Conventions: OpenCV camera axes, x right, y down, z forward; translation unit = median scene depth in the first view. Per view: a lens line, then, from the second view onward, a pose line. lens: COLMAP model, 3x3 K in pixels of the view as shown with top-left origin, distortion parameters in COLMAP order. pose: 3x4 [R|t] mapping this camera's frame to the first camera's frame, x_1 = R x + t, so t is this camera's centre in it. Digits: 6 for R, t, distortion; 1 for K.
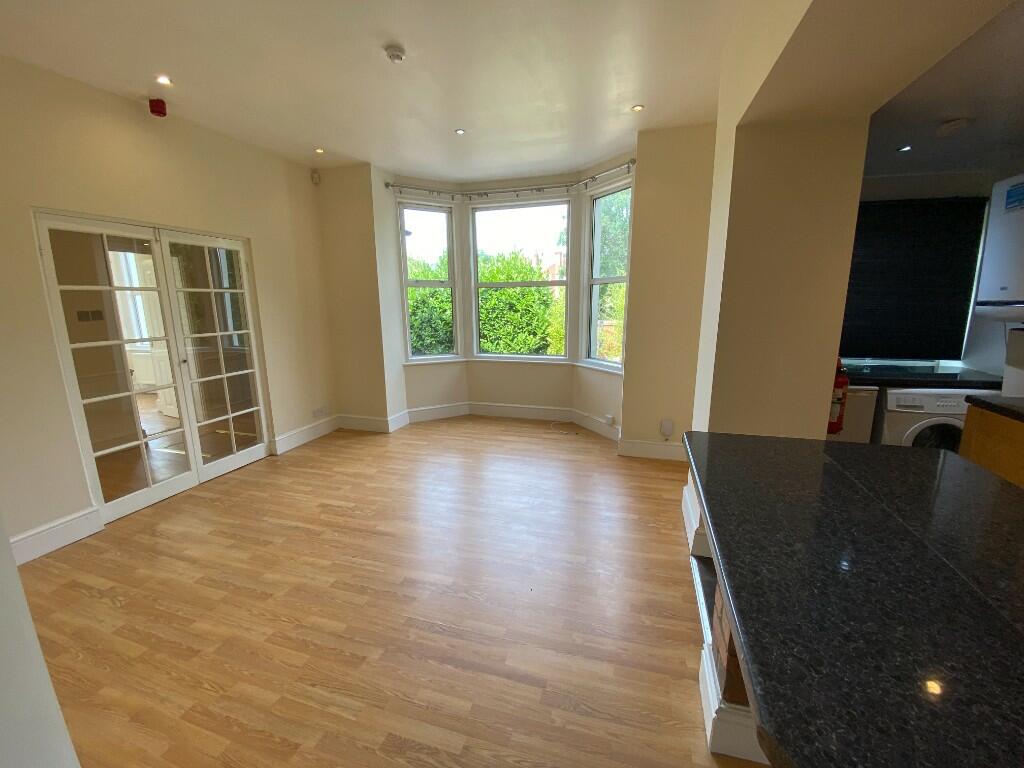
lens RADIAL K [[418.2, 0, 509.8], [0, 418.2, 386.8], [0, 0, 1]] dist [0.029491, -0.024741]
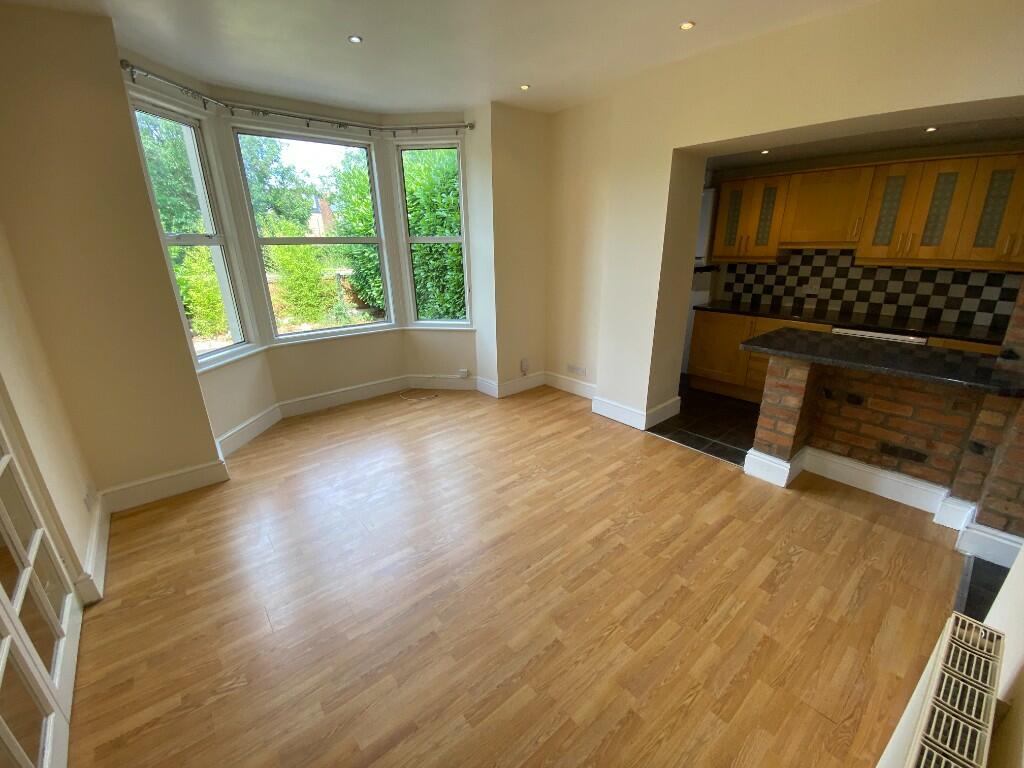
lens RADIAL K [[415.1, 0, 515.0], [0, 415.1, 384.7], [0, 0, 1]] dist [0.026342, -0.027166]
pose [[0.545193, -0.268330, 0.794206, -0.554159], [0.177303, 0.962866, 0.203601, -0.088991], [-0.819346, 0.029813, 0.572523, 0.281747]]
